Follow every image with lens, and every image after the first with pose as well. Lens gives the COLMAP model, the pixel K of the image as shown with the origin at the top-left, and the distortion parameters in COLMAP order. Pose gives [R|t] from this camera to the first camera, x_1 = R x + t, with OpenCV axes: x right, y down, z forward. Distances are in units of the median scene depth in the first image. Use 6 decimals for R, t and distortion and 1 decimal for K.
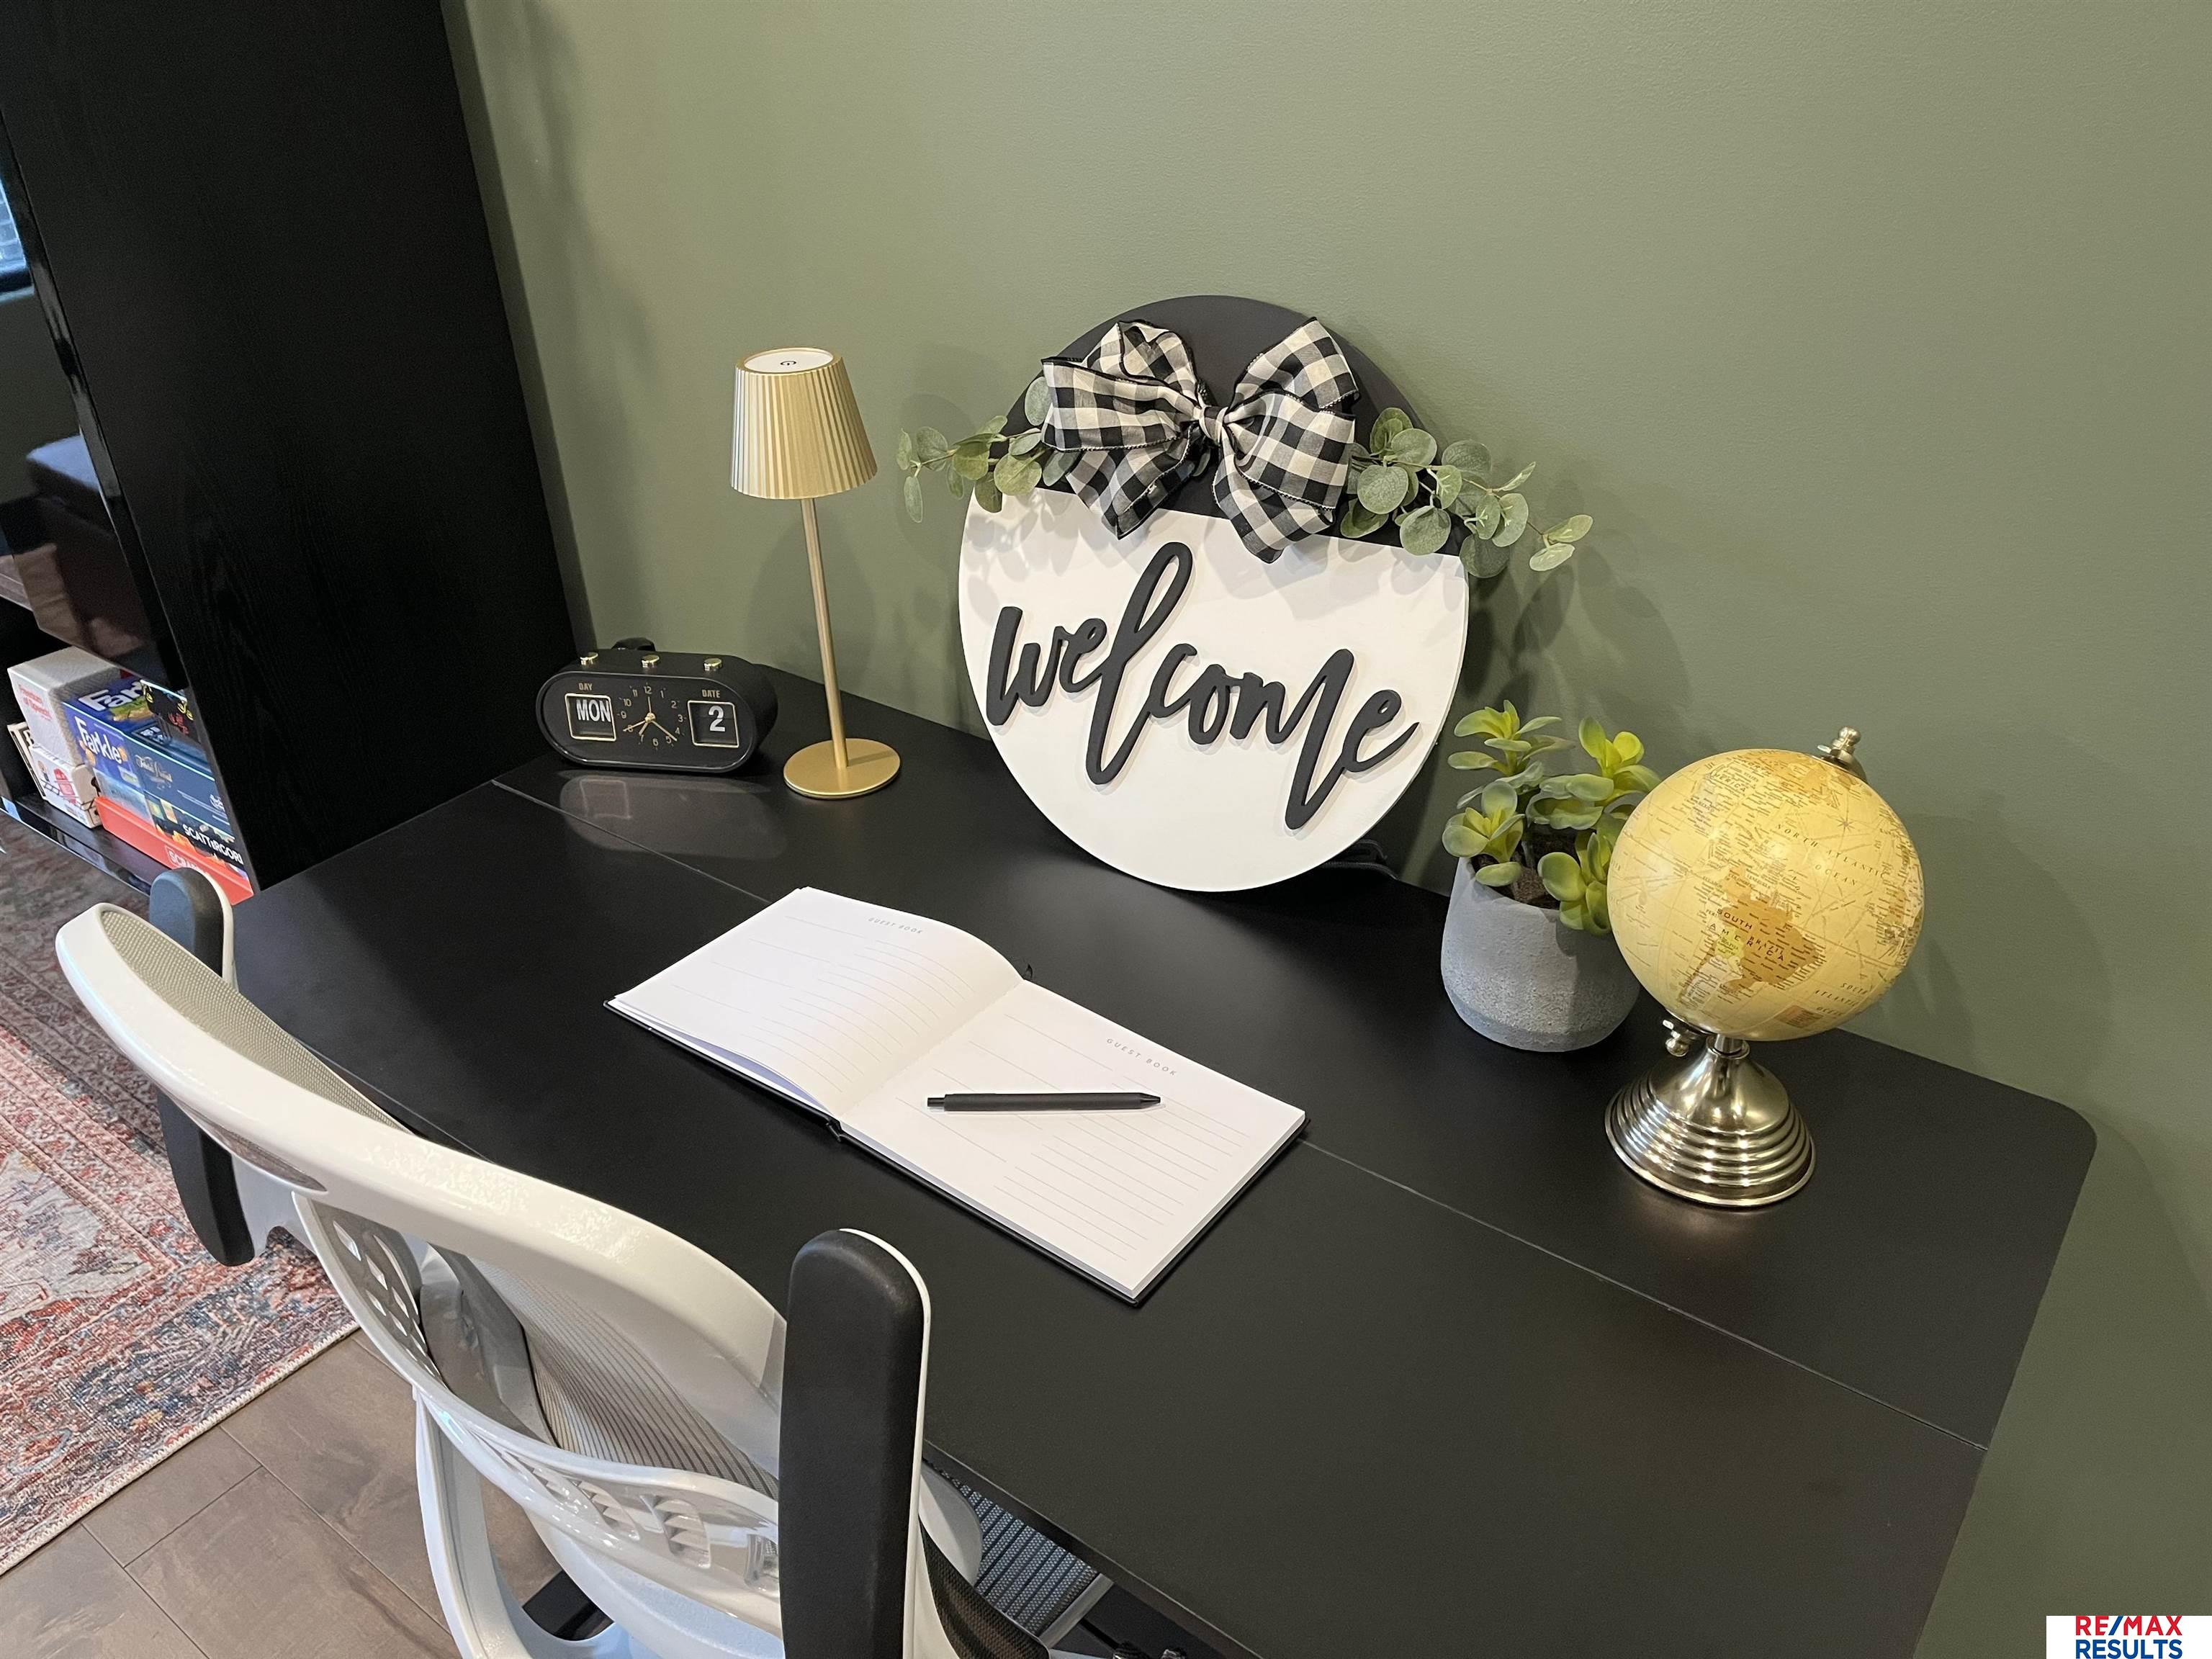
lens RADIAL K [[1705.5, 0, 1099.3], [0, 1705.5, 838.4], [0, 0, 1]] dist [0.043315, -0.038765]
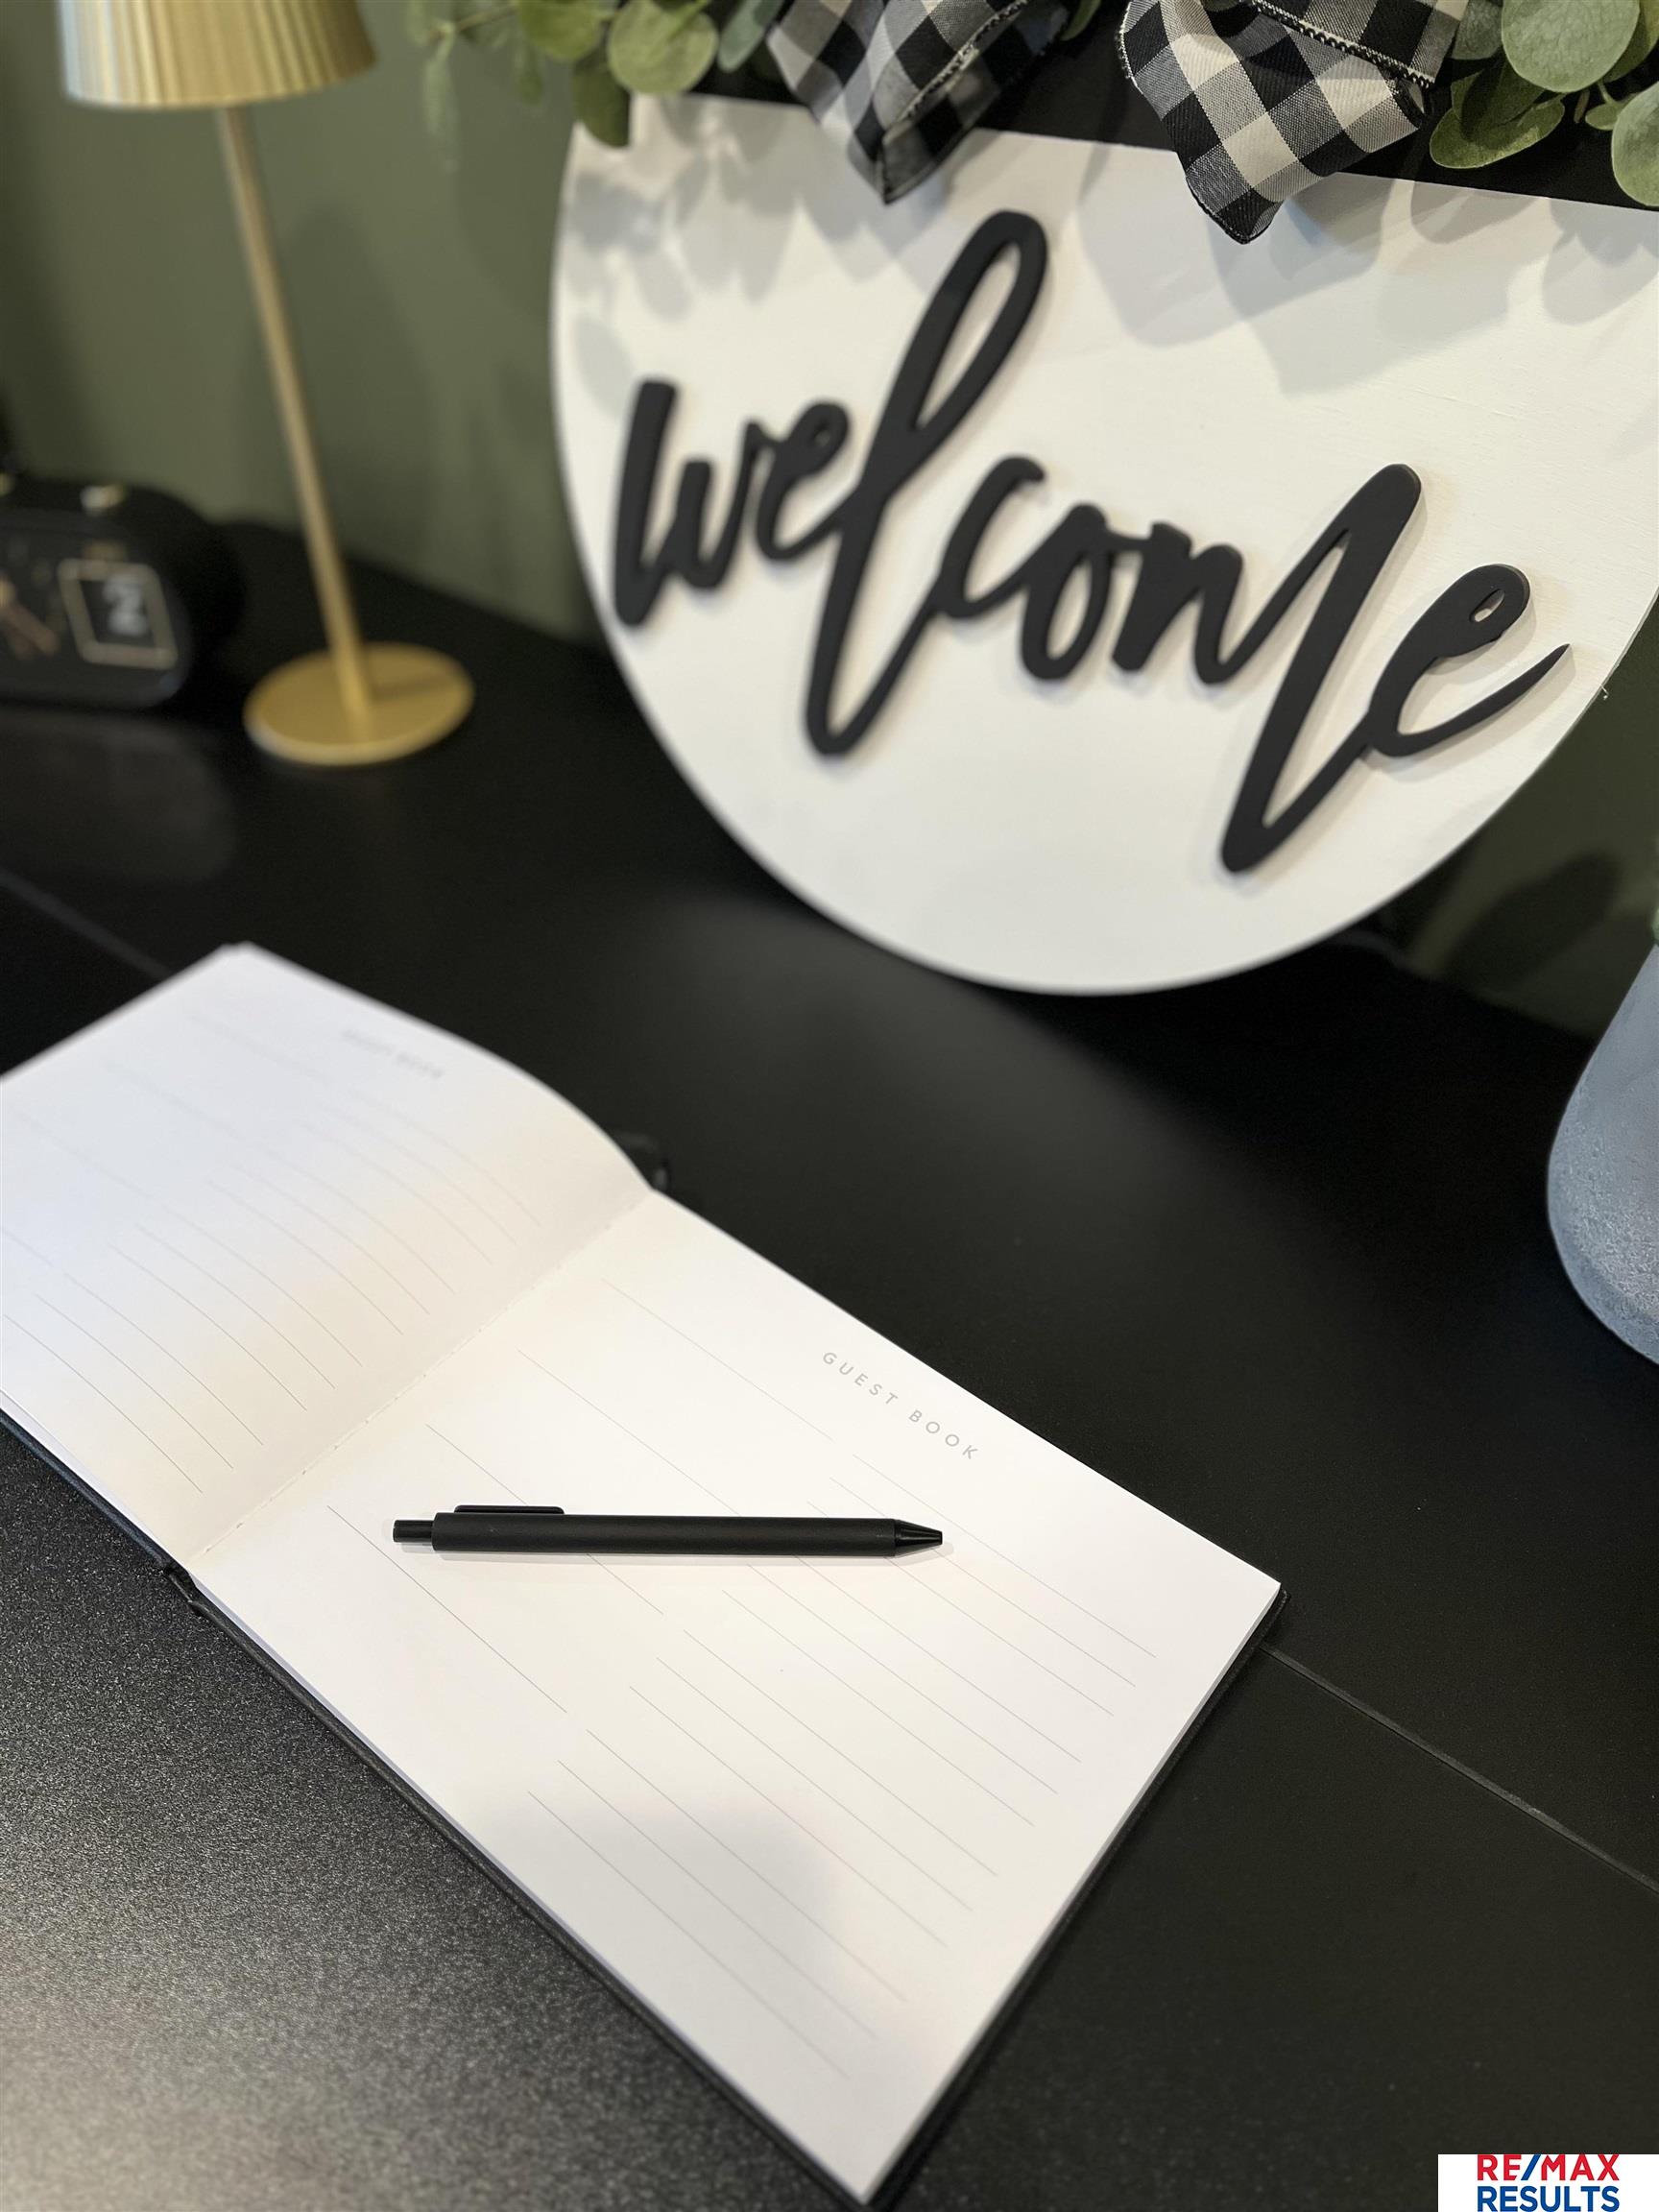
lens RADIAL K [[1705.5, 0, 835.7], [0, 1705.5, 1098.4], [0, 0, 1]] dist [0.043315, -0.038765]
pose [[0.999586, 0.028762, 0.001147, 0.004923], [-0.028451, 0.981201, 0.190879, -0.031230], [0.004365, -0.190832, 0.981613, 0.514754]]
